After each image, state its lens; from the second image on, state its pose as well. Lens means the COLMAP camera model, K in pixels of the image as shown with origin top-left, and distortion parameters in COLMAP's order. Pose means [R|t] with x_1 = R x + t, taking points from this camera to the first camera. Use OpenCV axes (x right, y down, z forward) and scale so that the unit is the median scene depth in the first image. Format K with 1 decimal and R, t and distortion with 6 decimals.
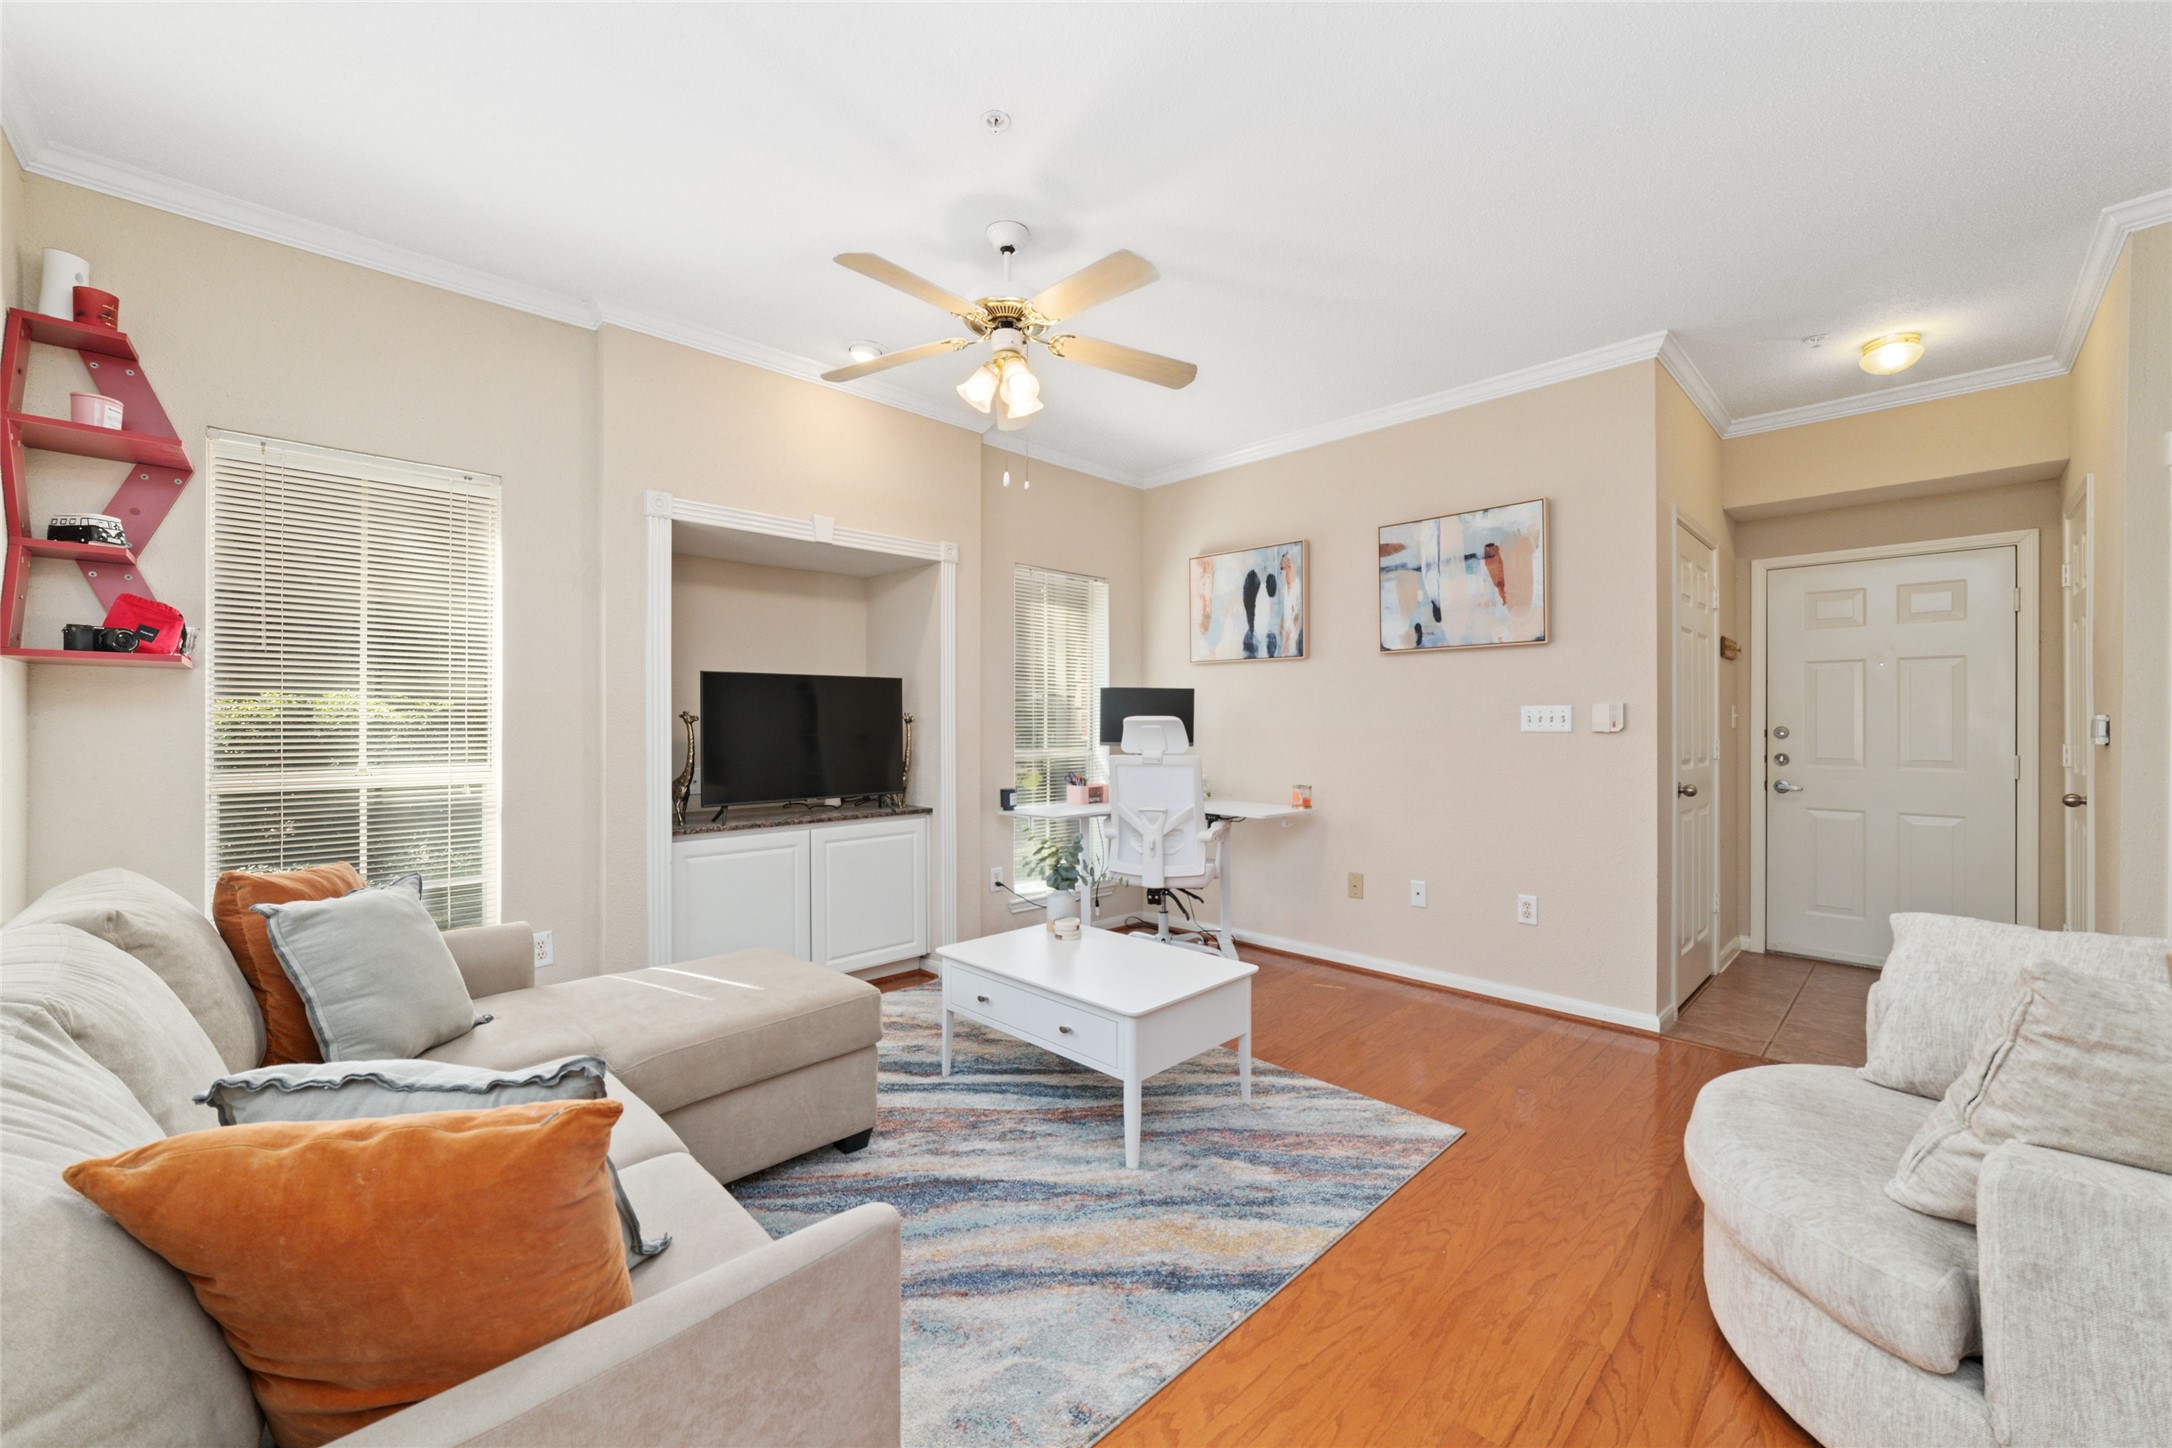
lens RADIAL K [[844.8, 0, 1104.1], [0, 844.8, 723.0], [0, 0, 1]] dist [-0.000934, -0.000101]
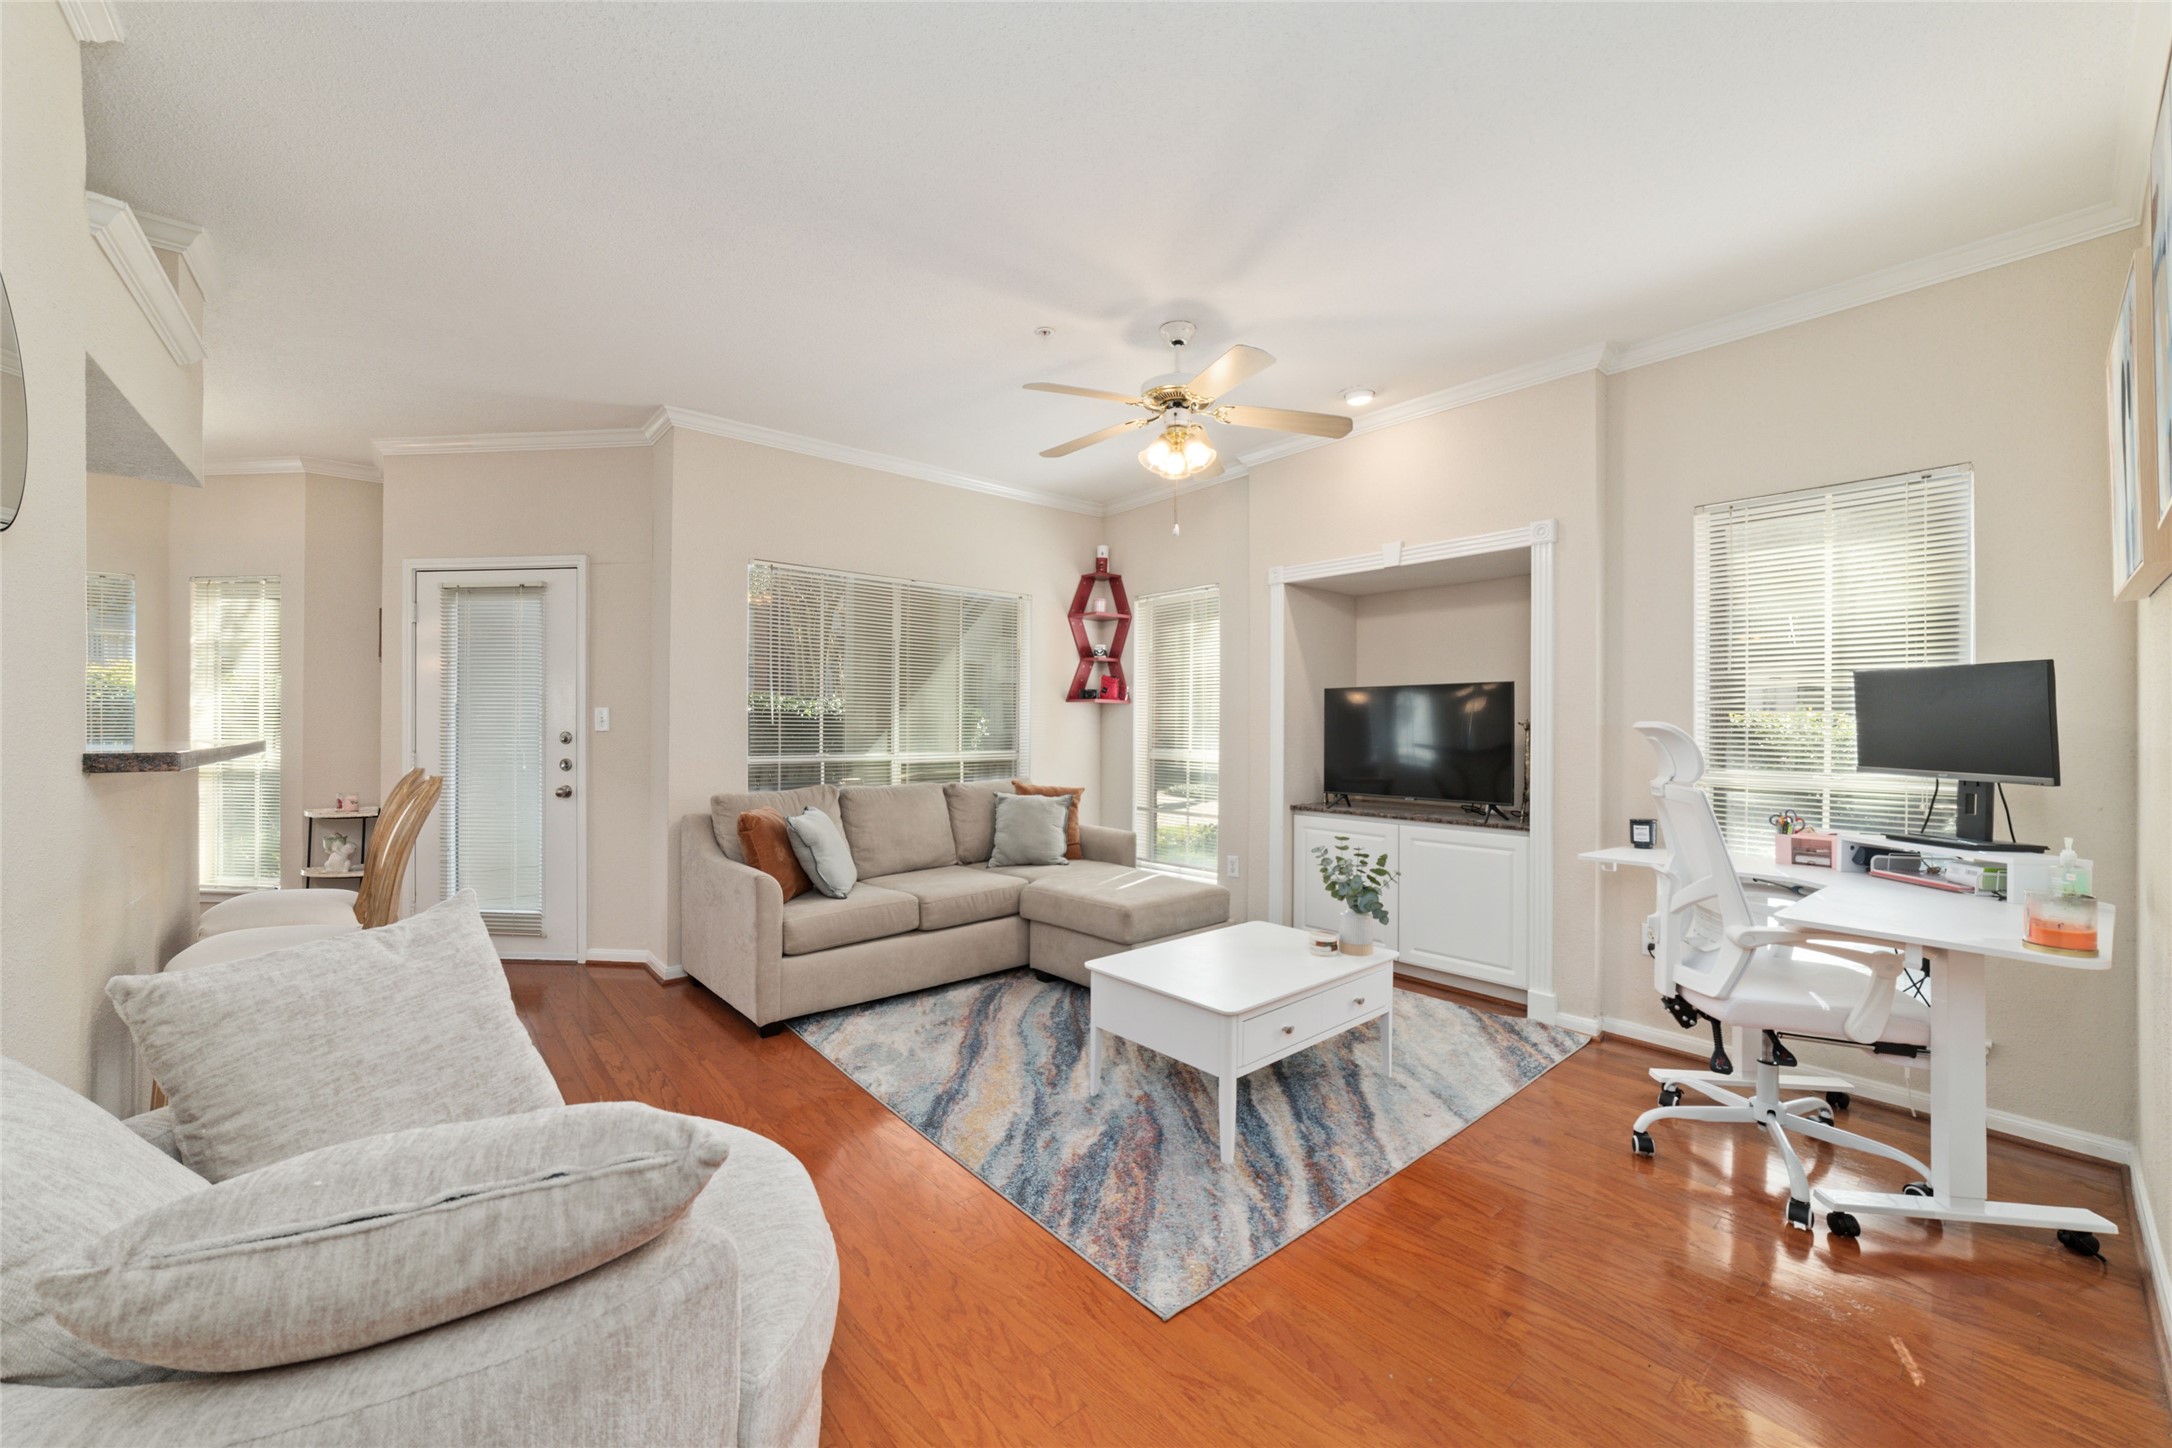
lens RADIAL K [[844.8, 0, 1104.1], [0, 844.8, 723.0], [0, 0, 1]] dist [-0.000934, -0.000101]
pose [[-0.073617, -0.002741, -0.997283, 1.151373], [-0.006096, 0.999979, -0.002298, -0.002850], [0.997268, 0.005911, -0.073633, 1.022203]]
